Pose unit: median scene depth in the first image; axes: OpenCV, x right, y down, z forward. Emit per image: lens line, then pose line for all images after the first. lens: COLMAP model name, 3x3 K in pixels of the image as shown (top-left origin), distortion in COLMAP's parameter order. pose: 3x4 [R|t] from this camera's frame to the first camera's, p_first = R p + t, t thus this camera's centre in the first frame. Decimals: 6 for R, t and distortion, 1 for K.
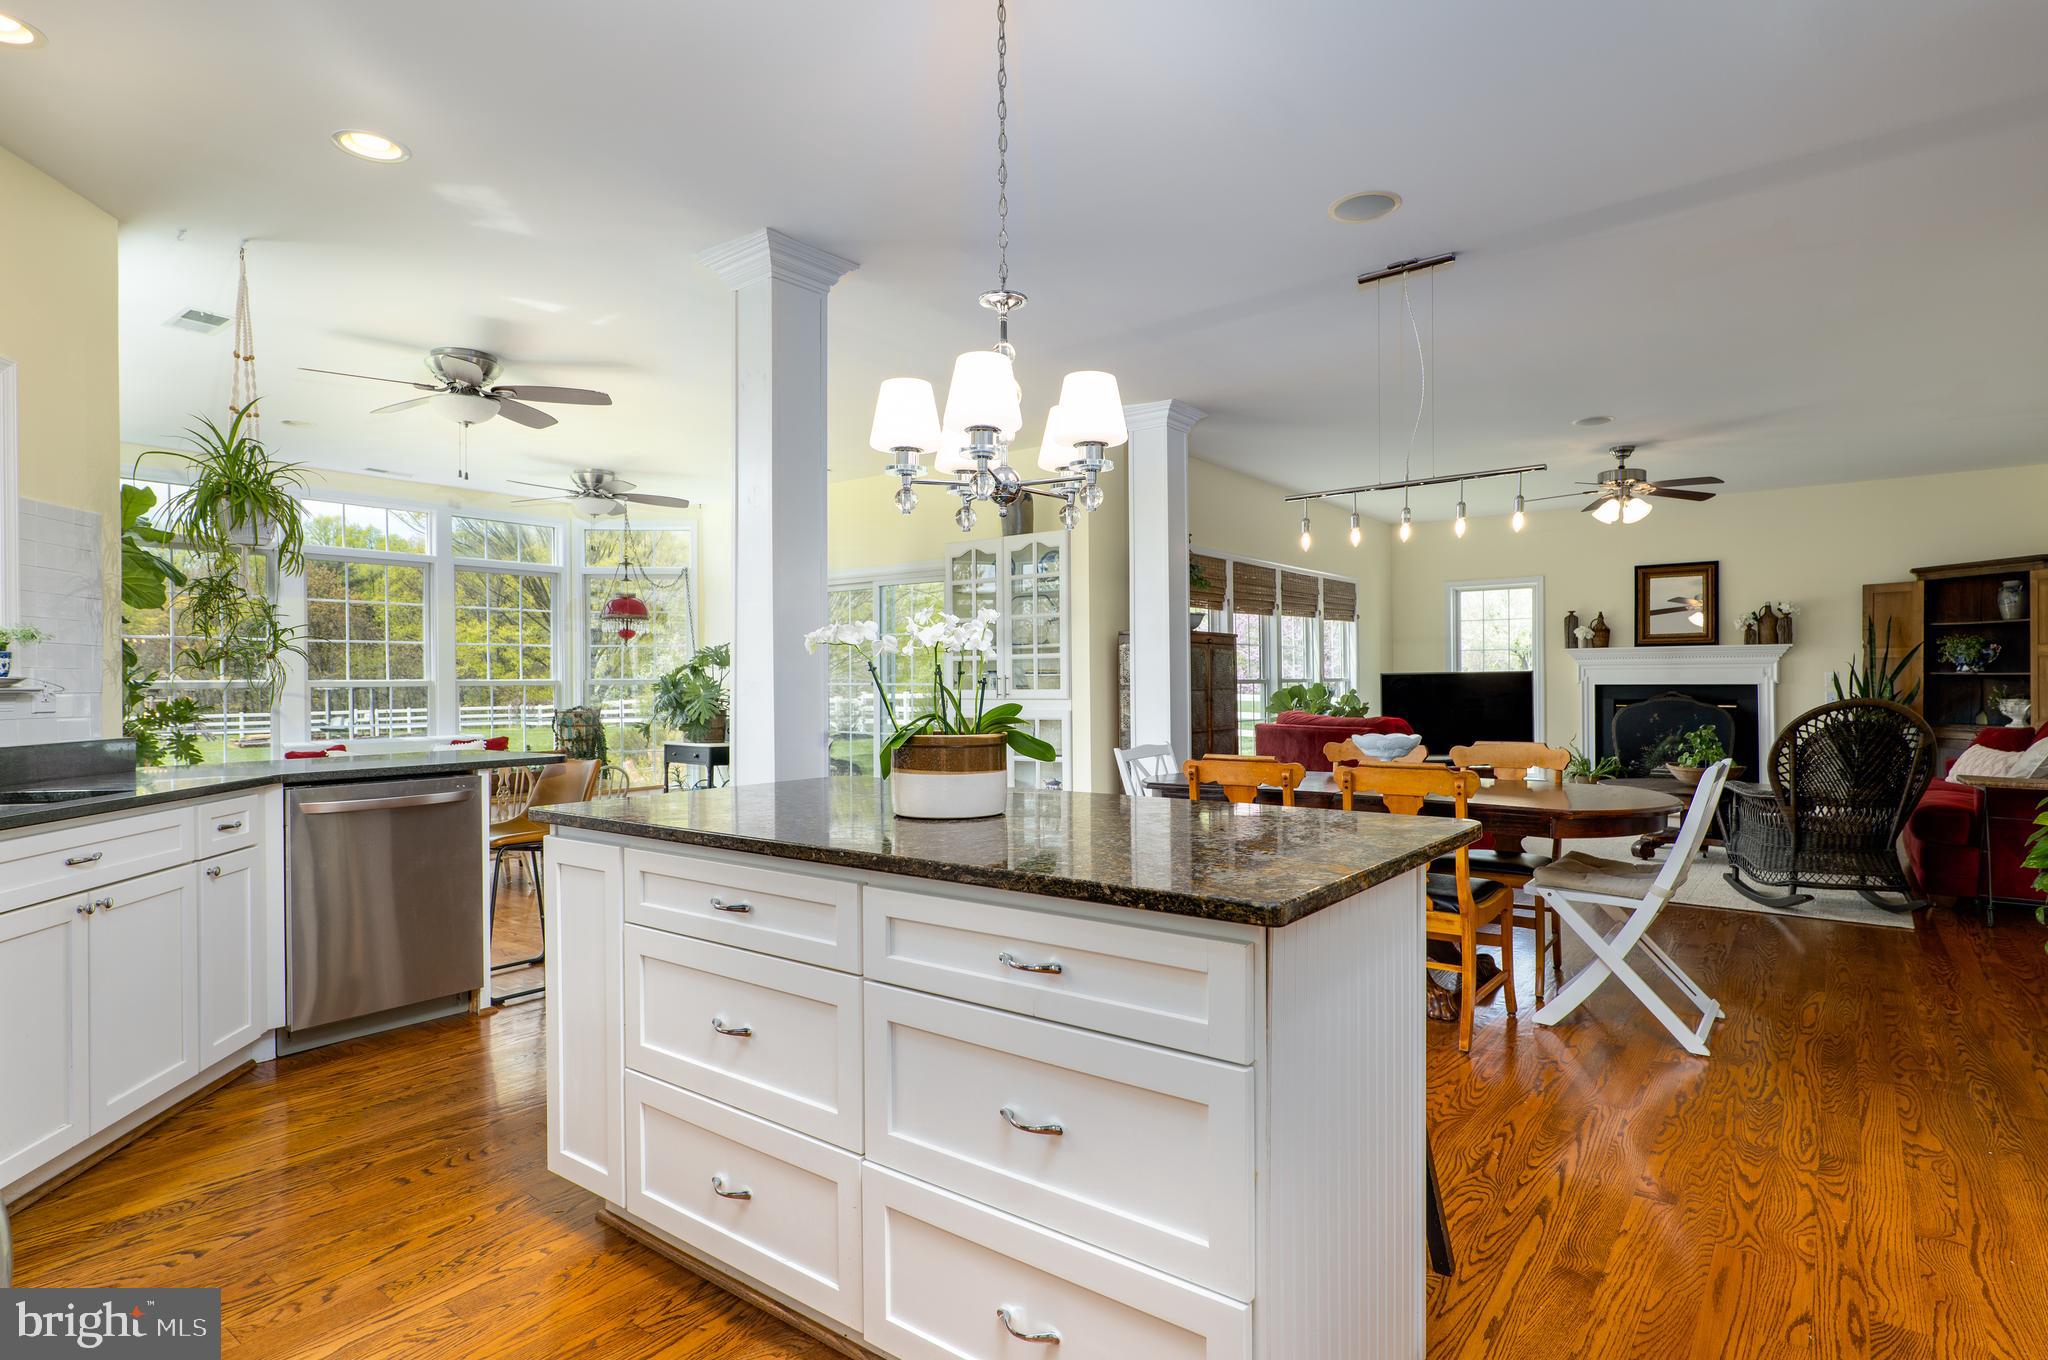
lens RADIAL K [[1068.5, 0, 1024.0], [0, 1068.5, 680.0], [0, 0, 1]] dist [0.003020, 0.000451]
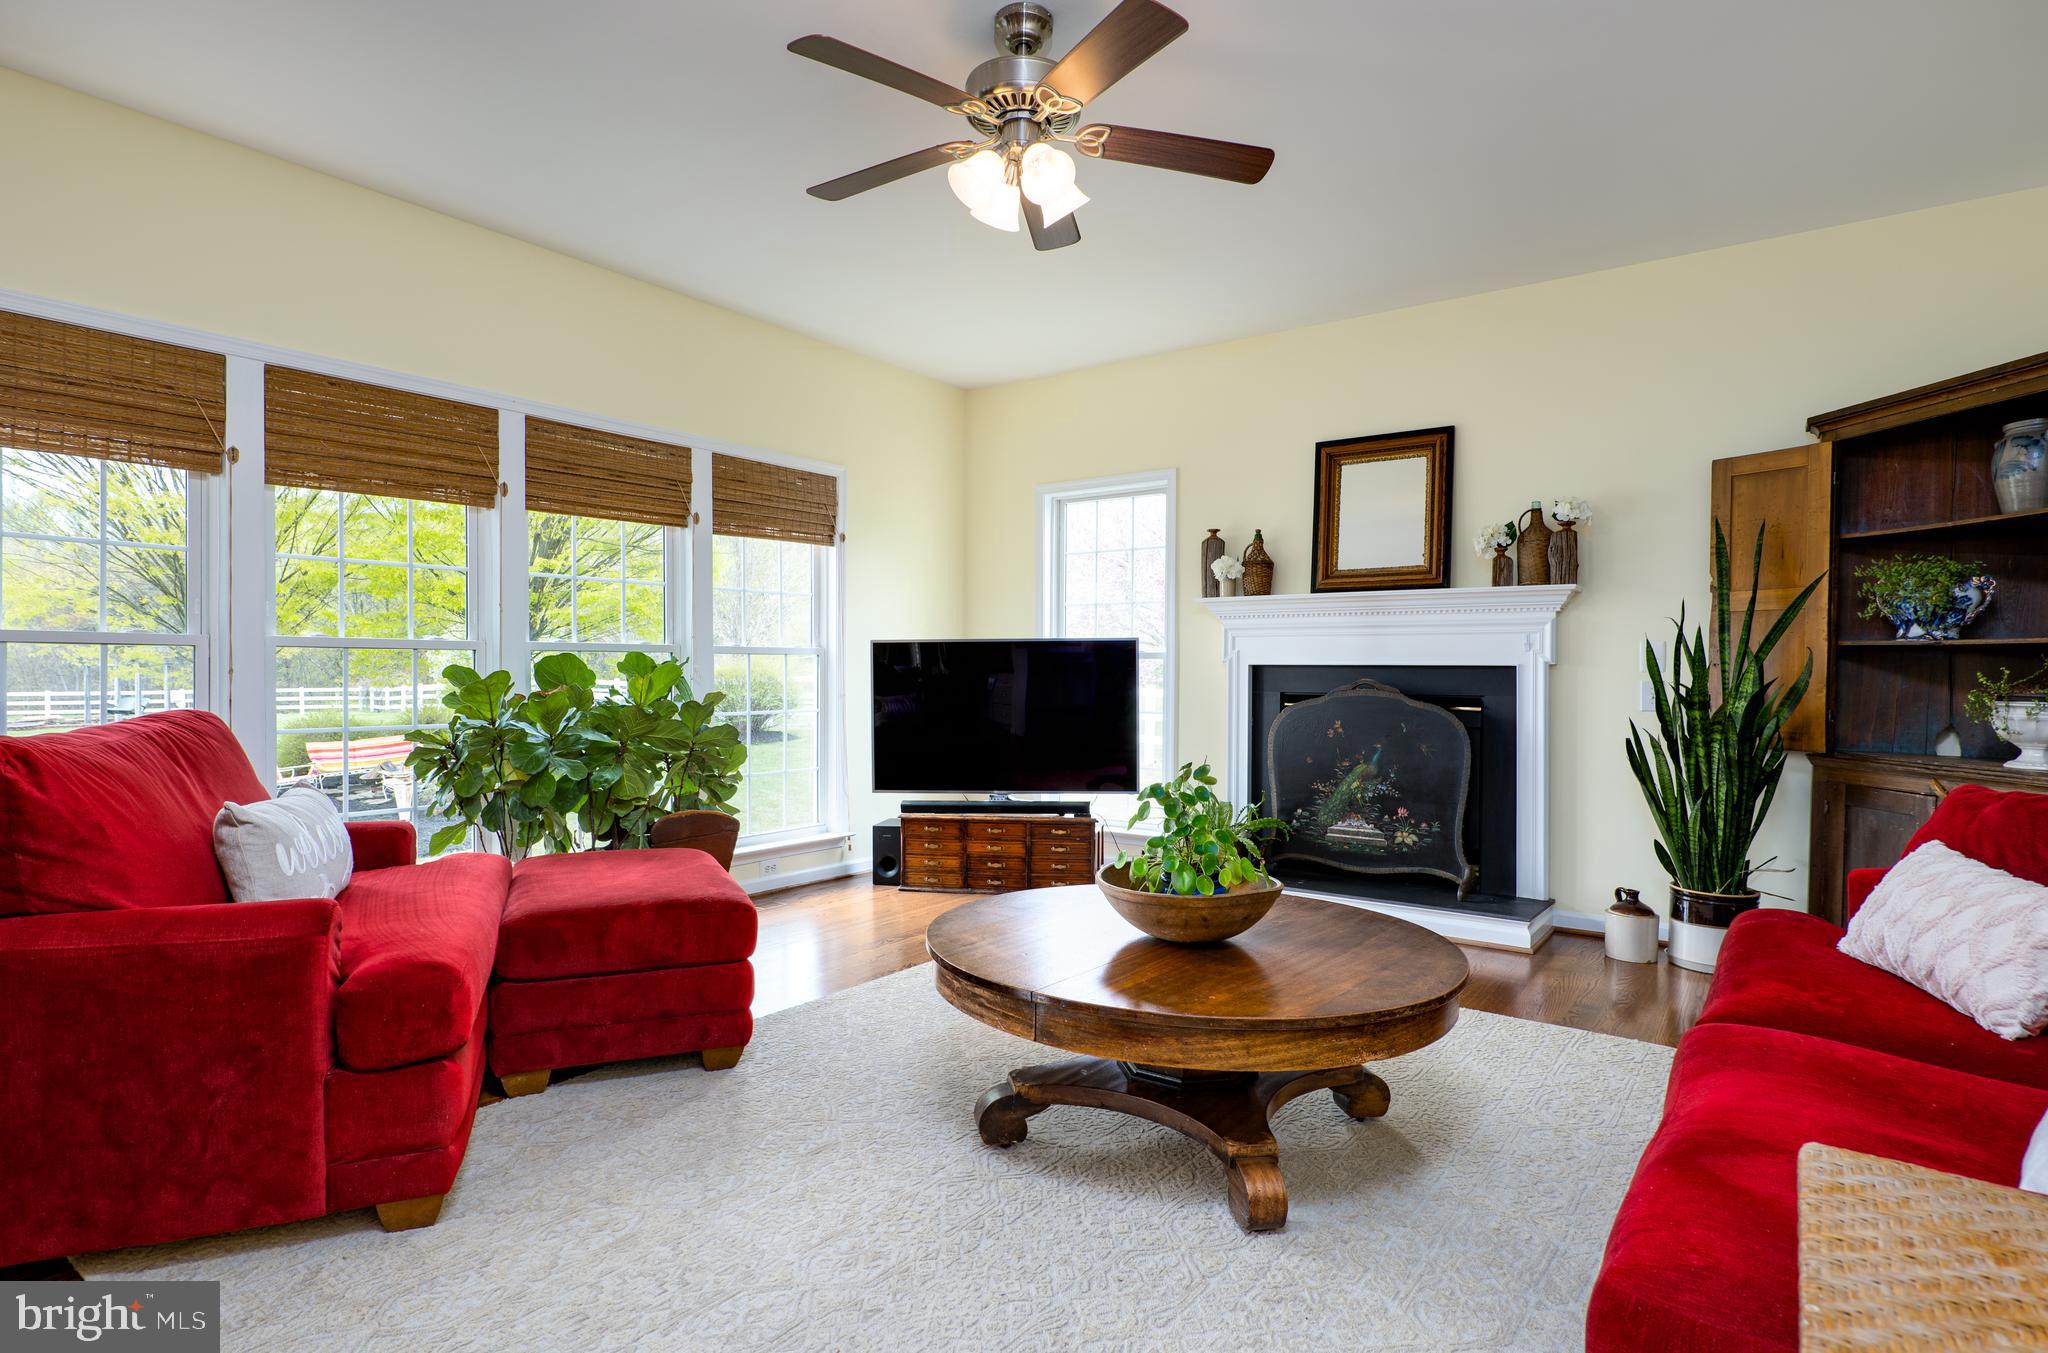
lens RADIAL K [[1075.8, 0, 1024.0], [0, 1075.8, 676.5], [0, 0, 1]] dist [0.000175, 0.000796]
pose [[0.999714, 0.012479, 0.020410, 0.430947], [-0.012625, 0.999895, 0.007052, 0.008219], [-0.020320, -0.007307, 0.999767, 0.483360]]
